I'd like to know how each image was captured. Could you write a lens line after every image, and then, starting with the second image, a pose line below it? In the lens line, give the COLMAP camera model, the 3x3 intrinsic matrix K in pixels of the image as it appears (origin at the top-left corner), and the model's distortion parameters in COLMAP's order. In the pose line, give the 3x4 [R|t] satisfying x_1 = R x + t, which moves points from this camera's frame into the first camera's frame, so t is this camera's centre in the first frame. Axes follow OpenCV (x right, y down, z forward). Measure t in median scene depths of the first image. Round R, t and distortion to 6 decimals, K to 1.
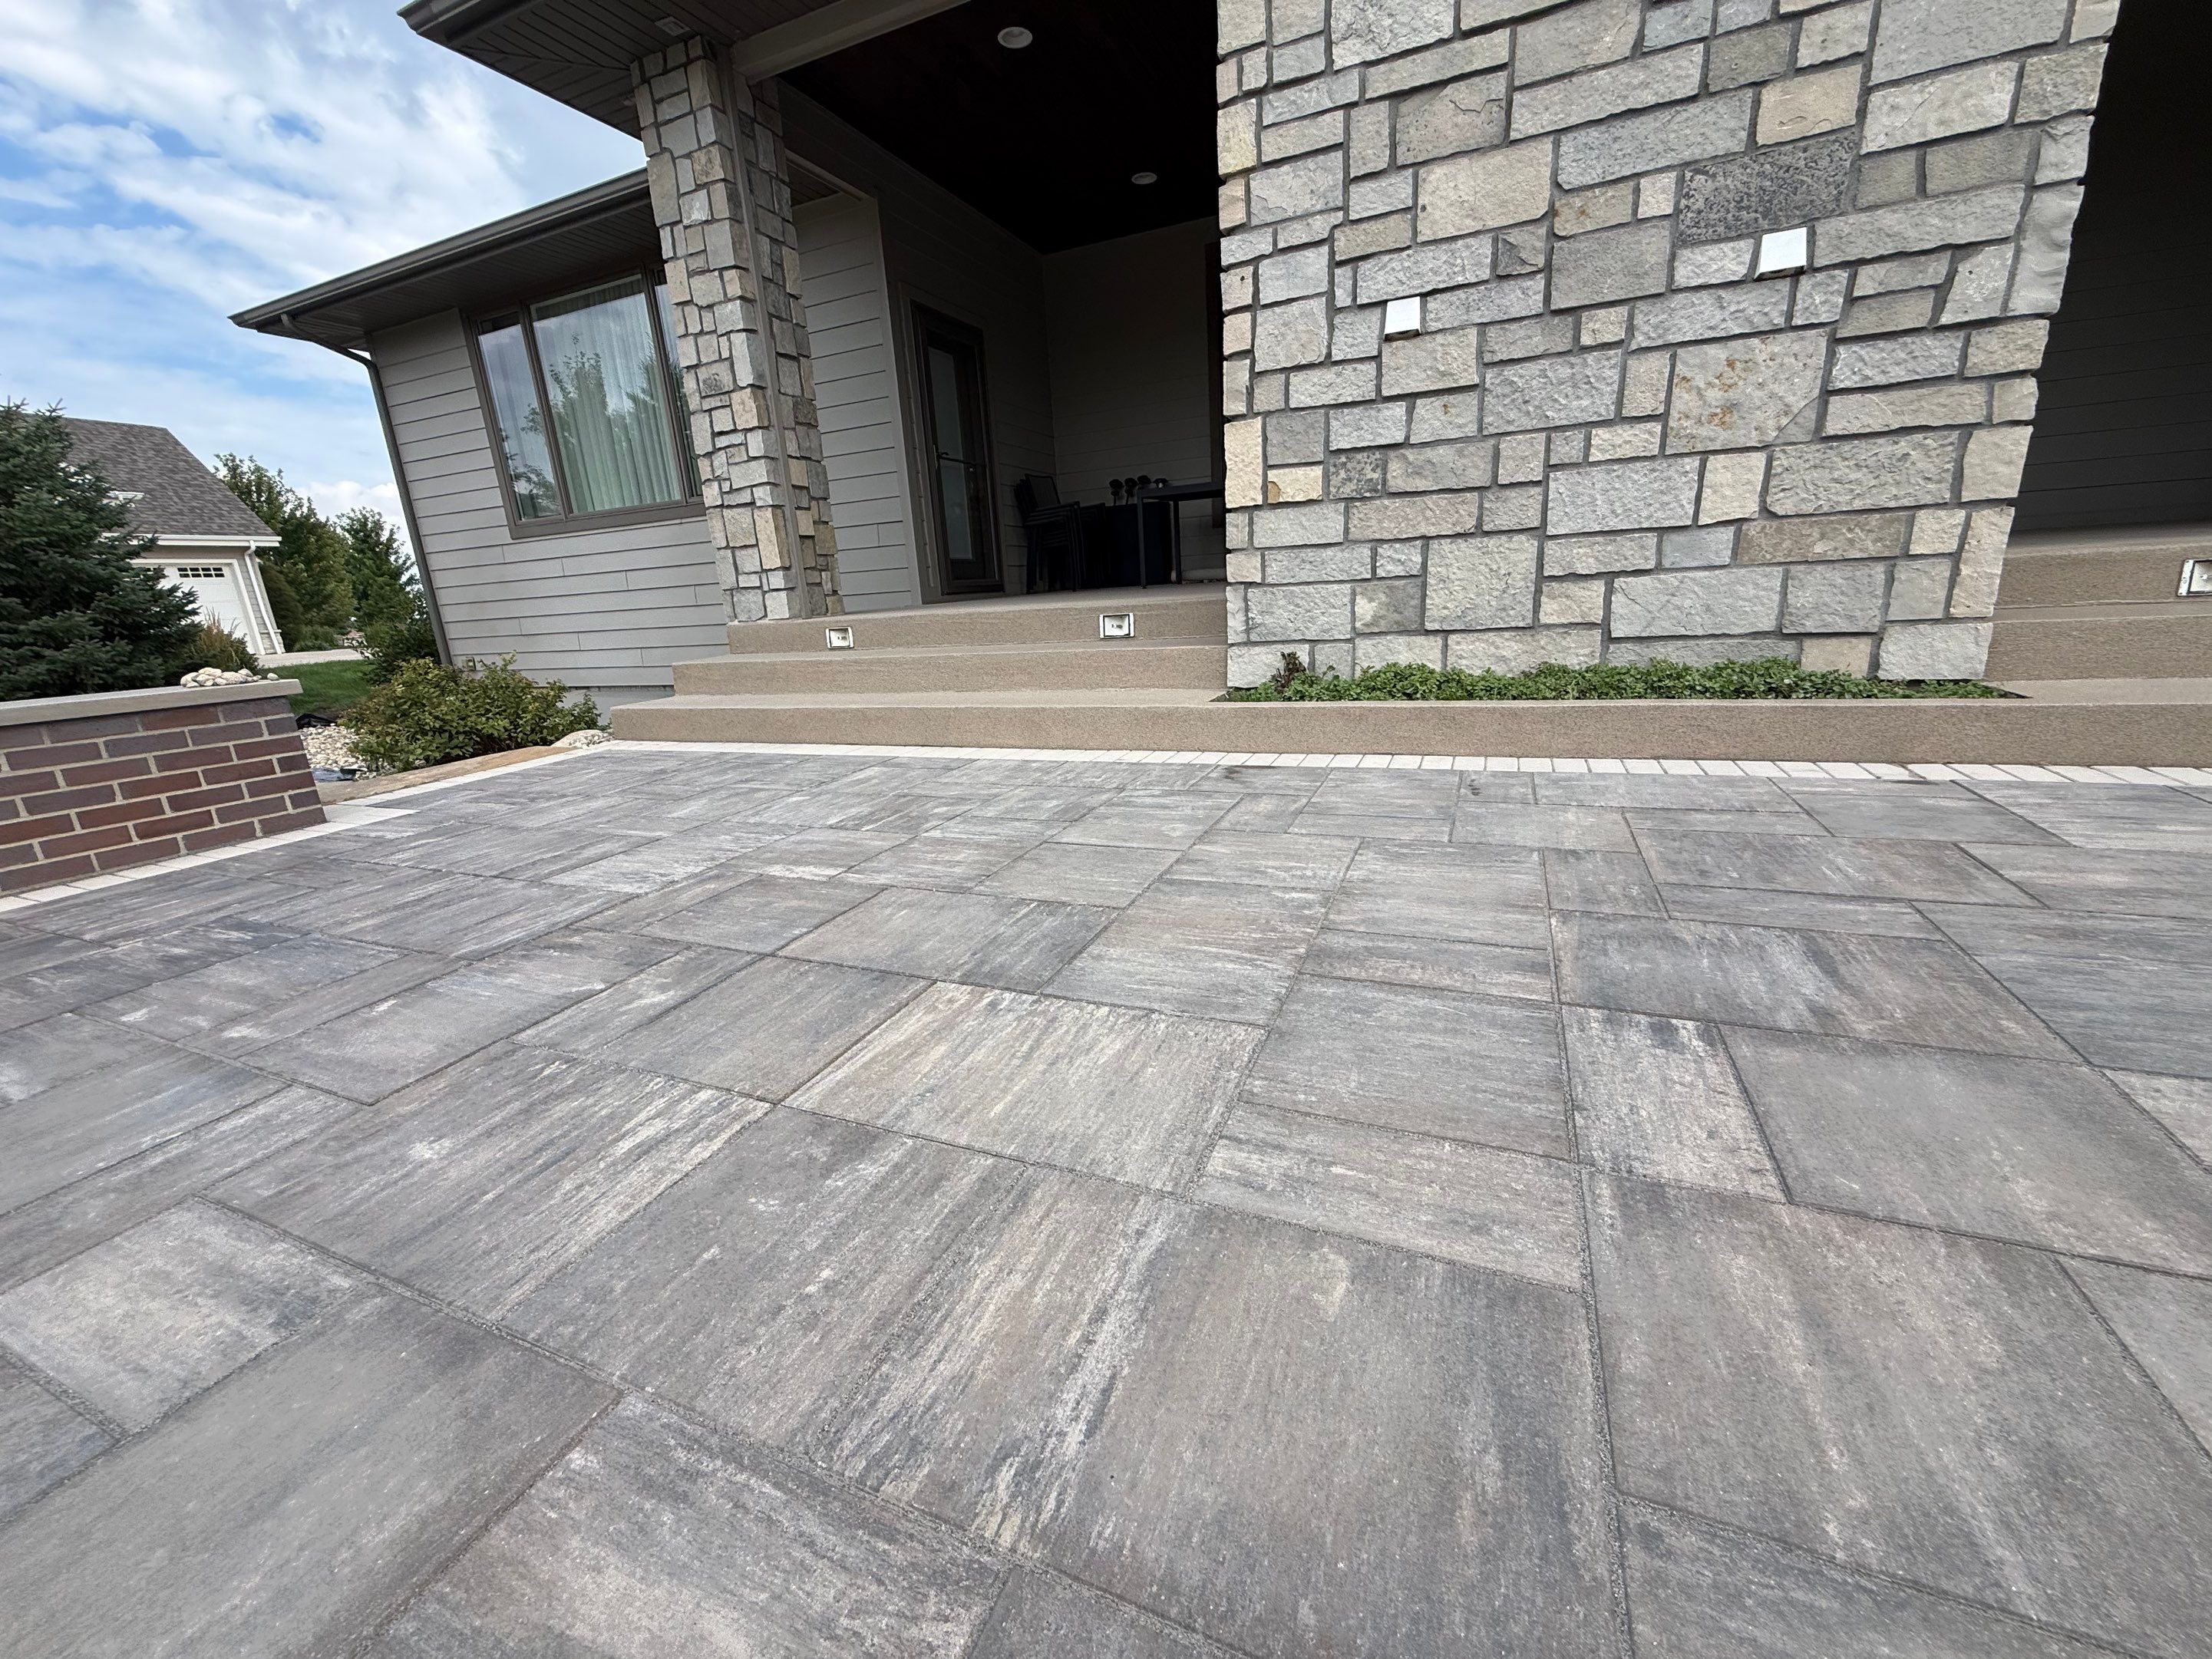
lens RADIAL K [[877.9, 0, 1100.6], [0, 877.9, 830.8], [0, 0, 1]] dist [0.000044, -0.000223]
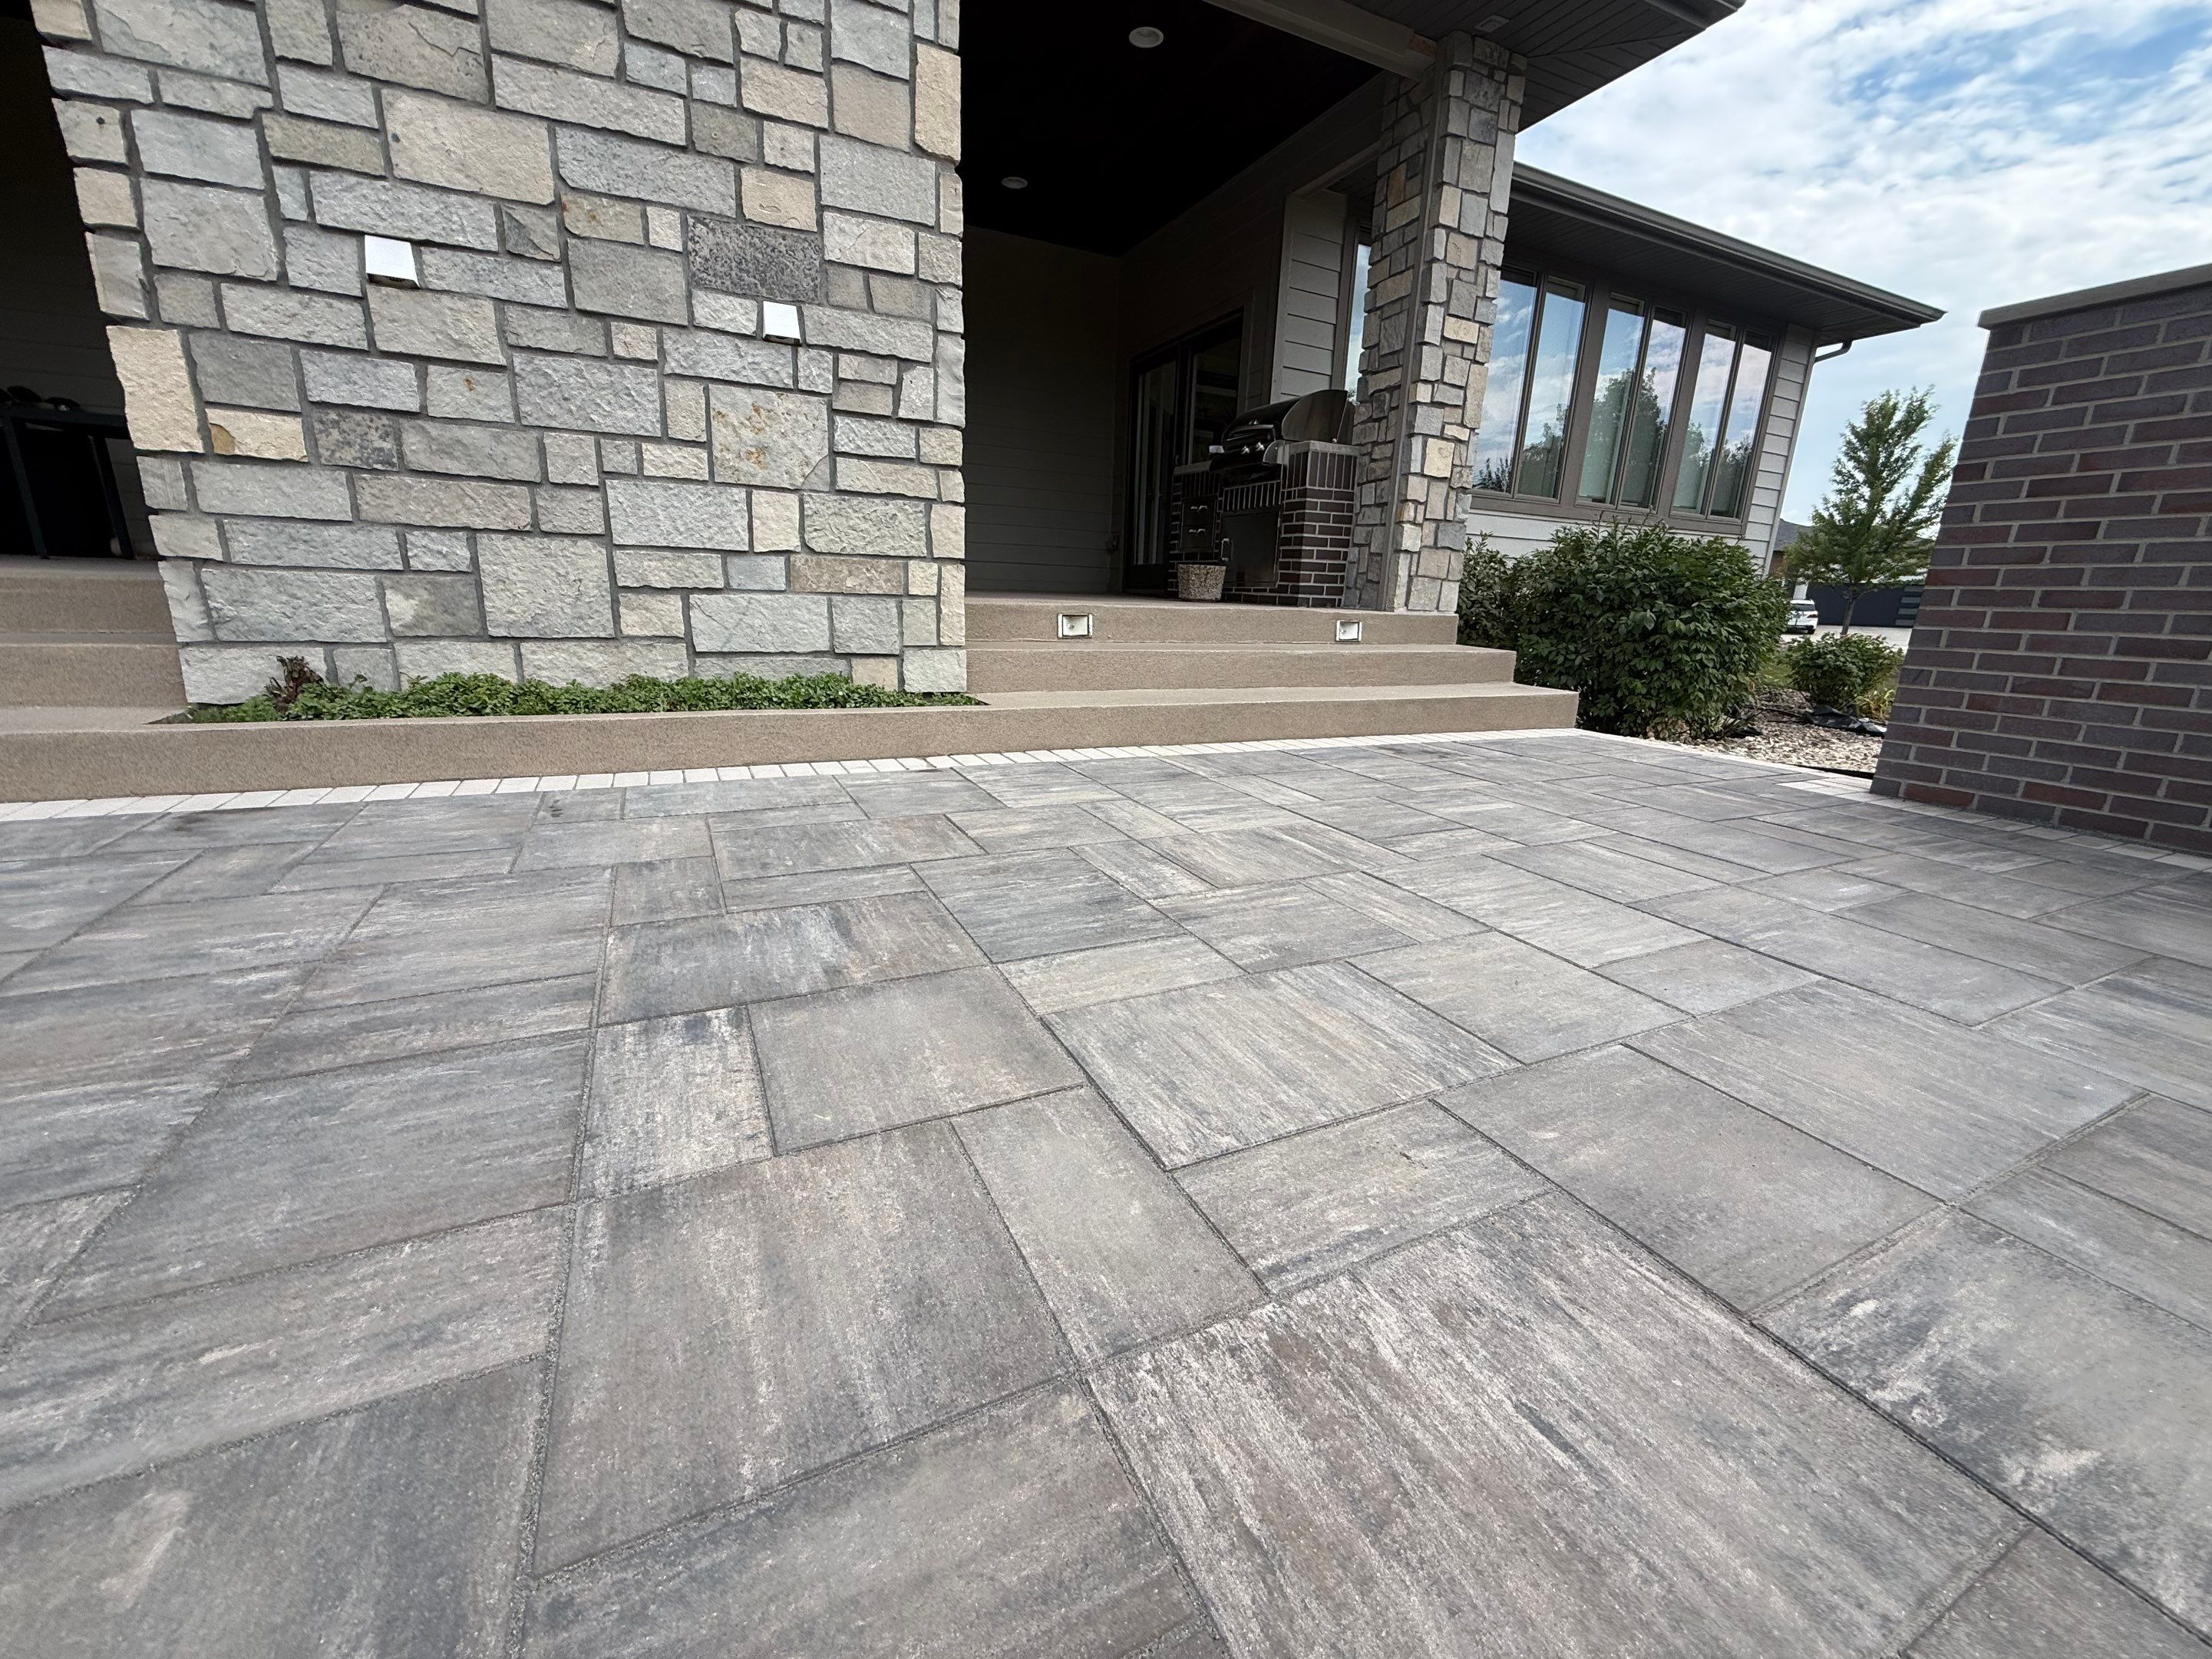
lens RADIAL K [[879.6, 0, 1099.6], [0, 879.6, 829.2], [0, 0, 1]] dist [0.001549, -0.000619]
pose [[0.642278, -0.116113, 0.757626, 0.082715], [0.134927, 0.990151, 0.037364, 0.011640], [-0.754502, 0.078226, 0.651619, -0.013641]]
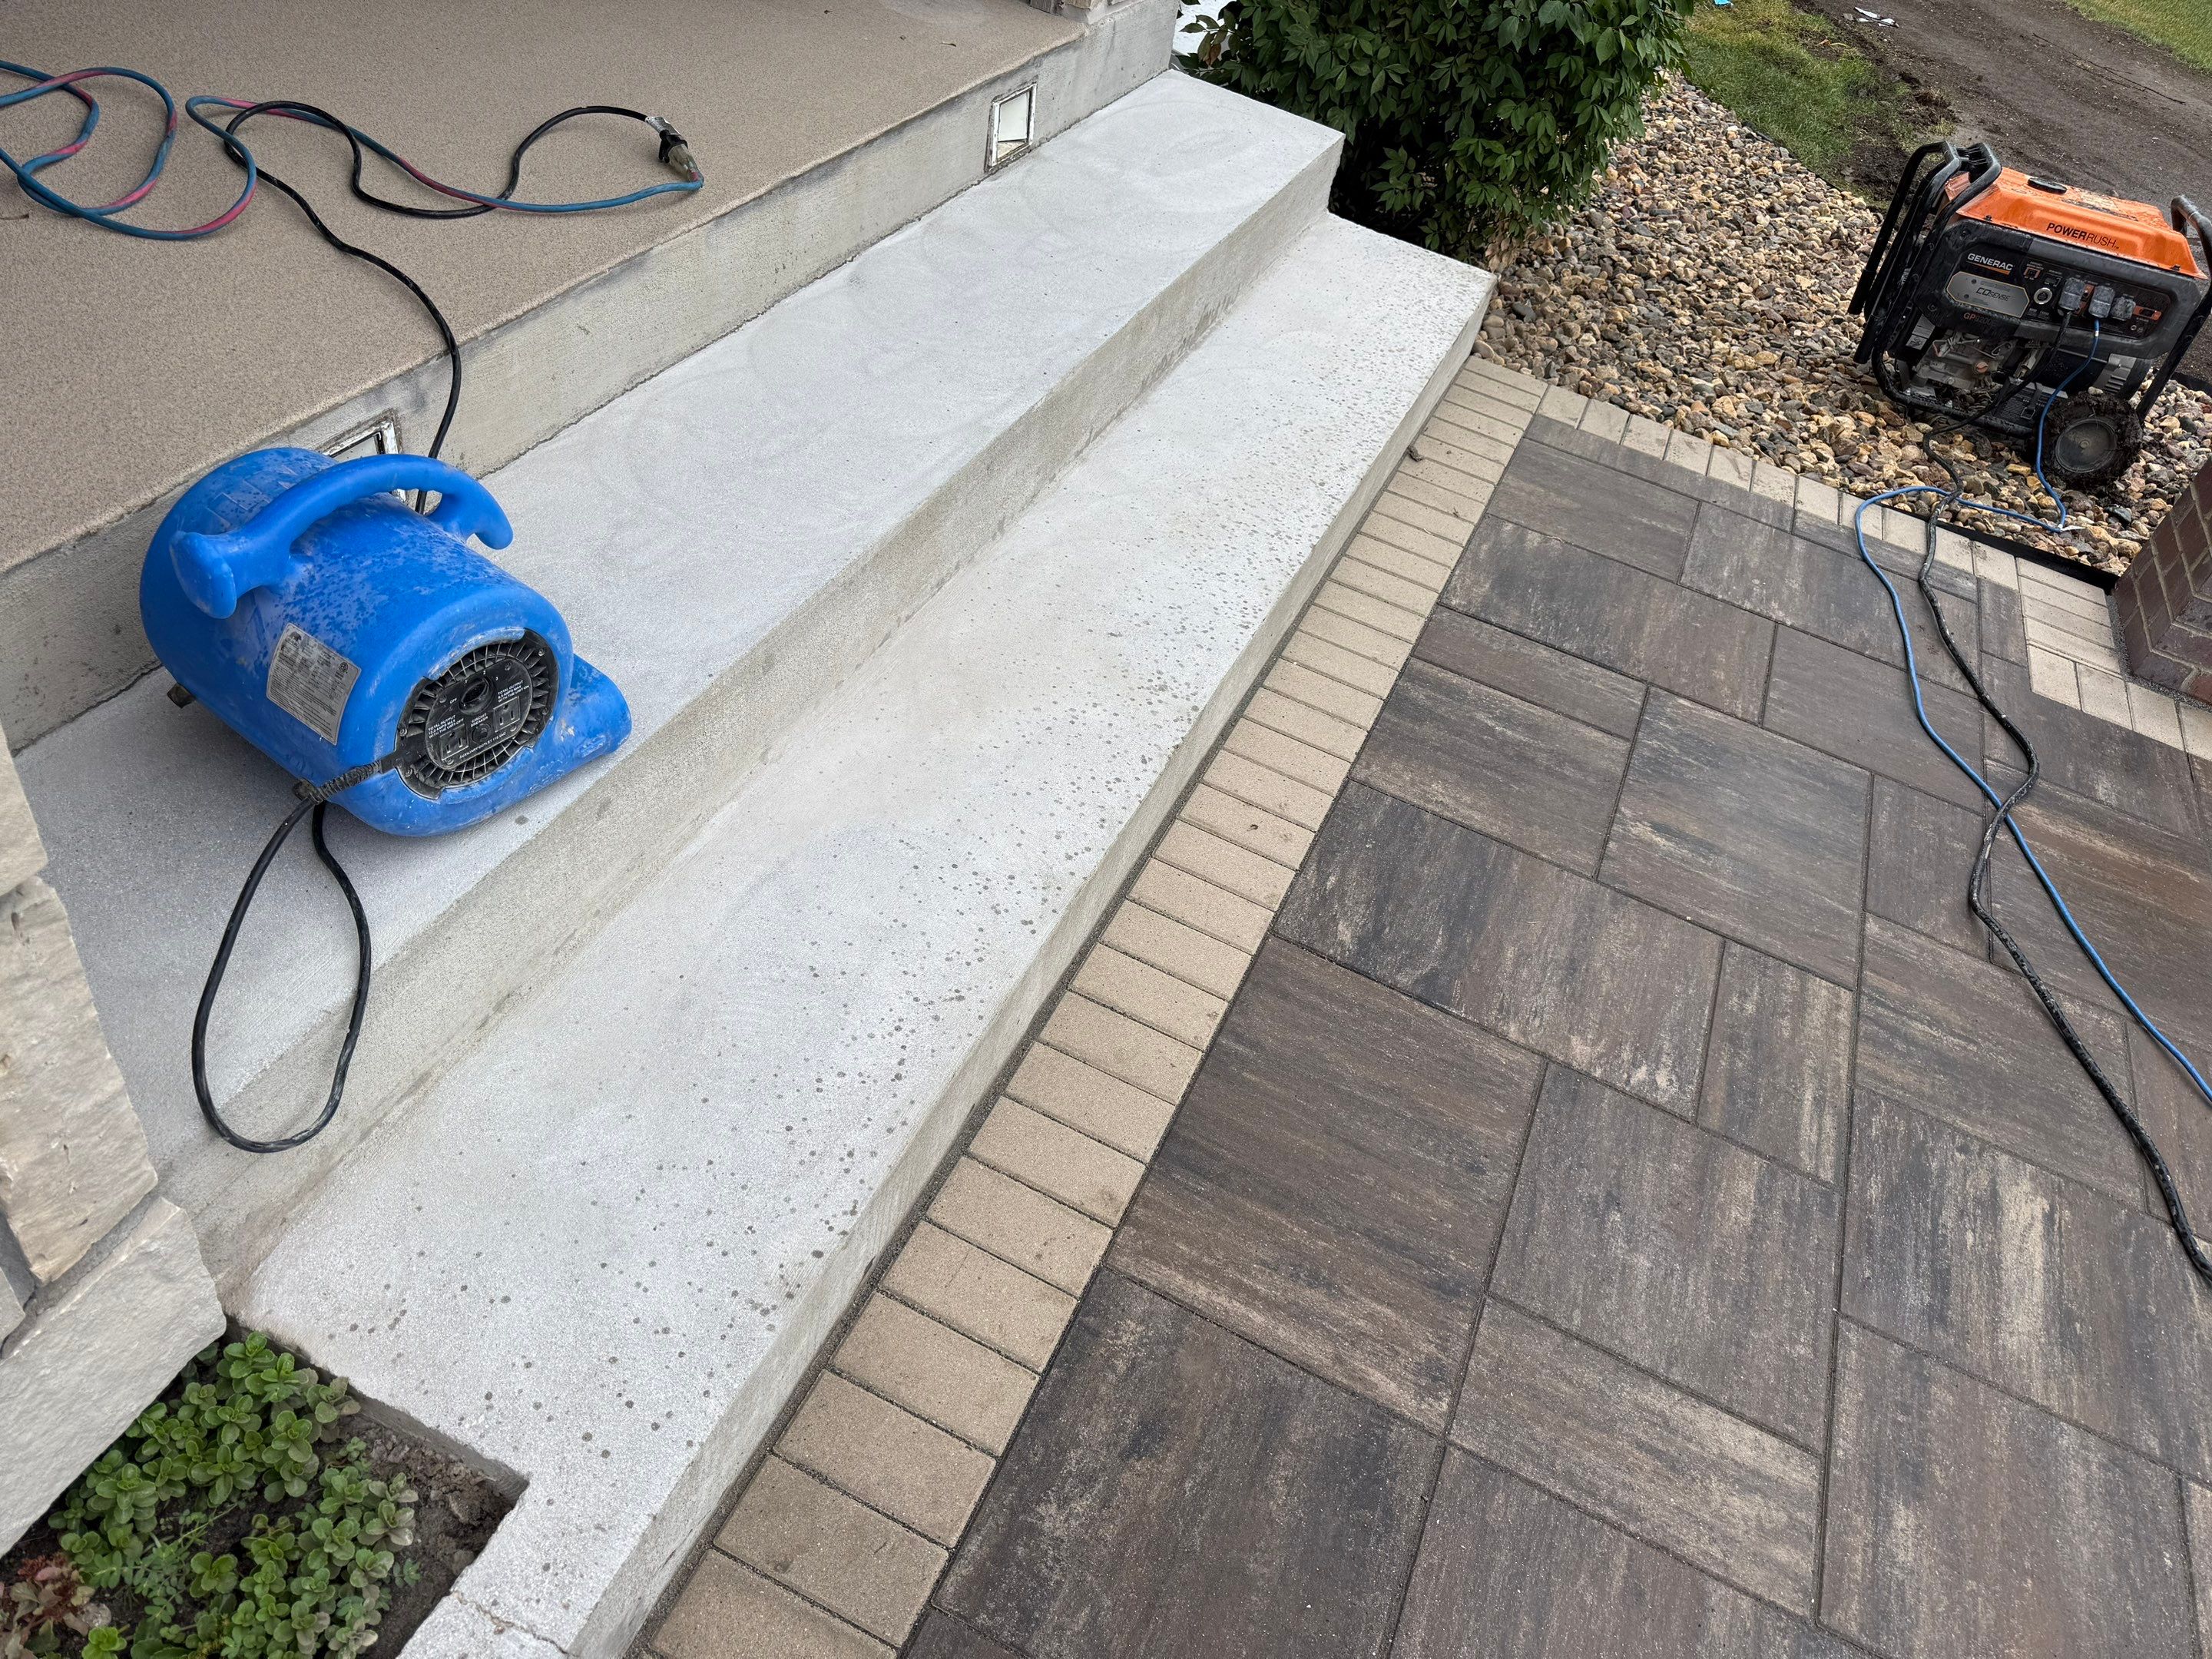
lens RADIAL K [[1580.4, 0, 1105.7], [0, 1580.4, 840.8], [0, 0, 1]] dist [0.009797, -0.010651]
pose [[-0.022965, -0.631040, 0.775410, 0.654060], [0.084268, 0.771632, 0.630462, -0.516221], [-0.996178, 0.079821, 0.035456, 0.641617]]
